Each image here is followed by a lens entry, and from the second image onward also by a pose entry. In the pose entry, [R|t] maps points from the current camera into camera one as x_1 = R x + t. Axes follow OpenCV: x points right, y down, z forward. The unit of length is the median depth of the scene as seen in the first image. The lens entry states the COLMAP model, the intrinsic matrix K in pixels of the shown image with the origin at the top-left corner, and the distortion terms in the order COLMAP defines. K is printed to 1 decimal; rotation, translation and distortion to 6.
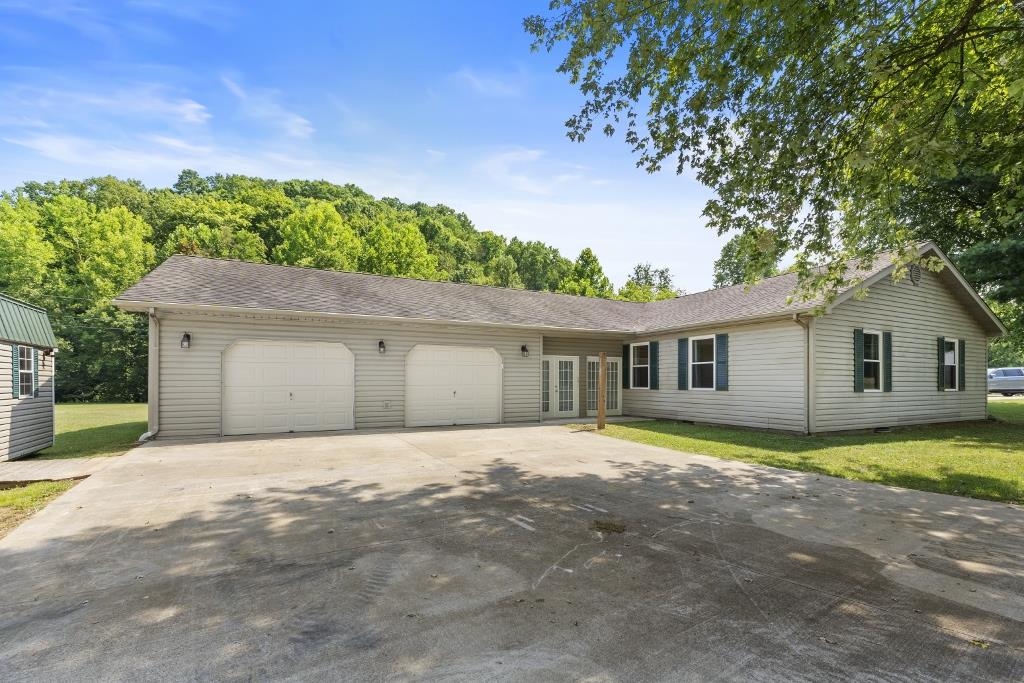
lens RADIAL K [[476.1, 0, 513.3], [0, 476.1, 380.9], [0, 0, 1]] dist [-0.000056, -0.000346]
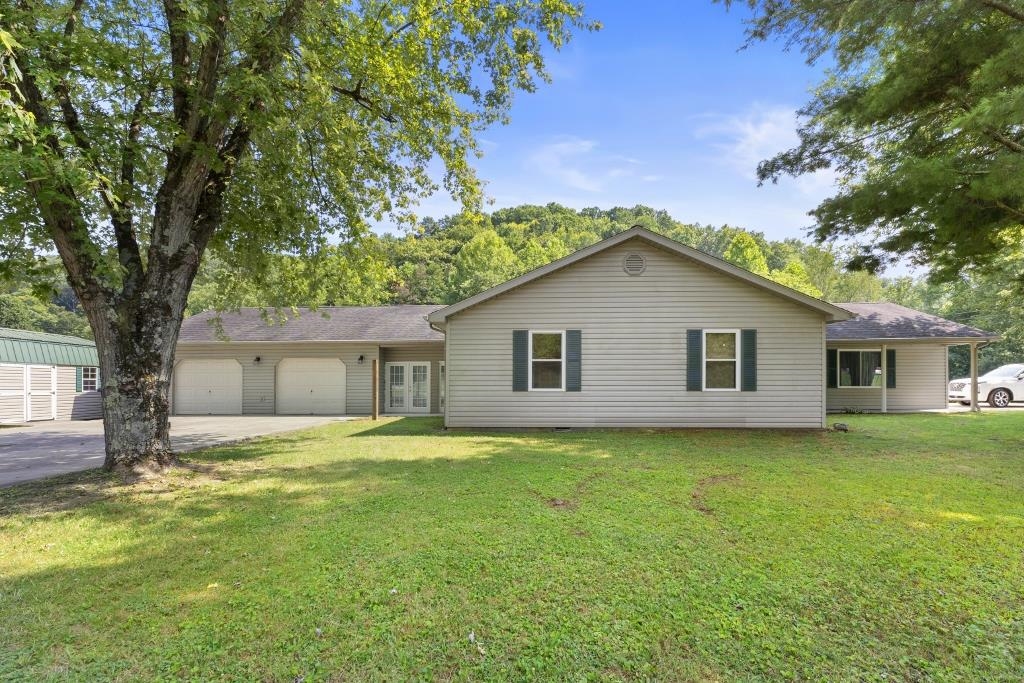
lens RADIAL K [[476.1, 0, 513.3], [0, 476.1, 380.9], [0, 0, 1]] dist [-0.000056, -0.000346]
pose [[0.872740, -0.006423, -0.488143, 0.301616], [0.004058, 0.999974, -0.005903, 0.001632], [0.488168, 0.003170, 0.872744, 0.018954]]
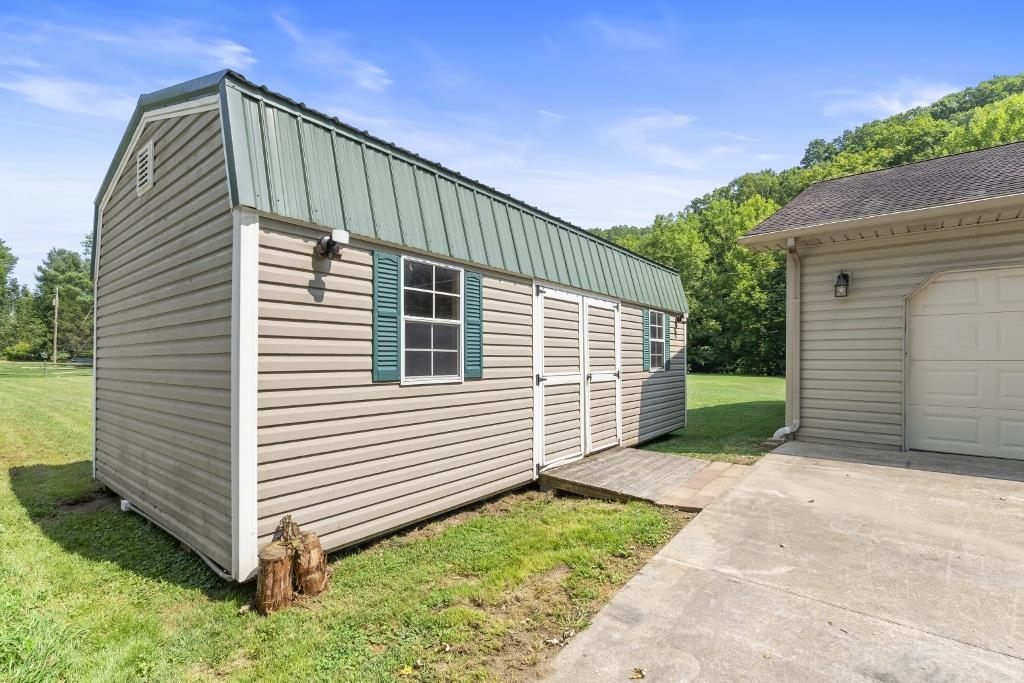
lens RADIAL K [[469.8, 0, 513.2], [0, 469.8, 352.6], [0, 0, 1]] dist [-0.020129, 0.000066]
pose [[0.389522, -0.004003, -0.921009, -0.066600], [-0.003307, 0.999978, -0.005745, 0.001570], [0.921011, 0.005284, 0.389500, 0.083413]]
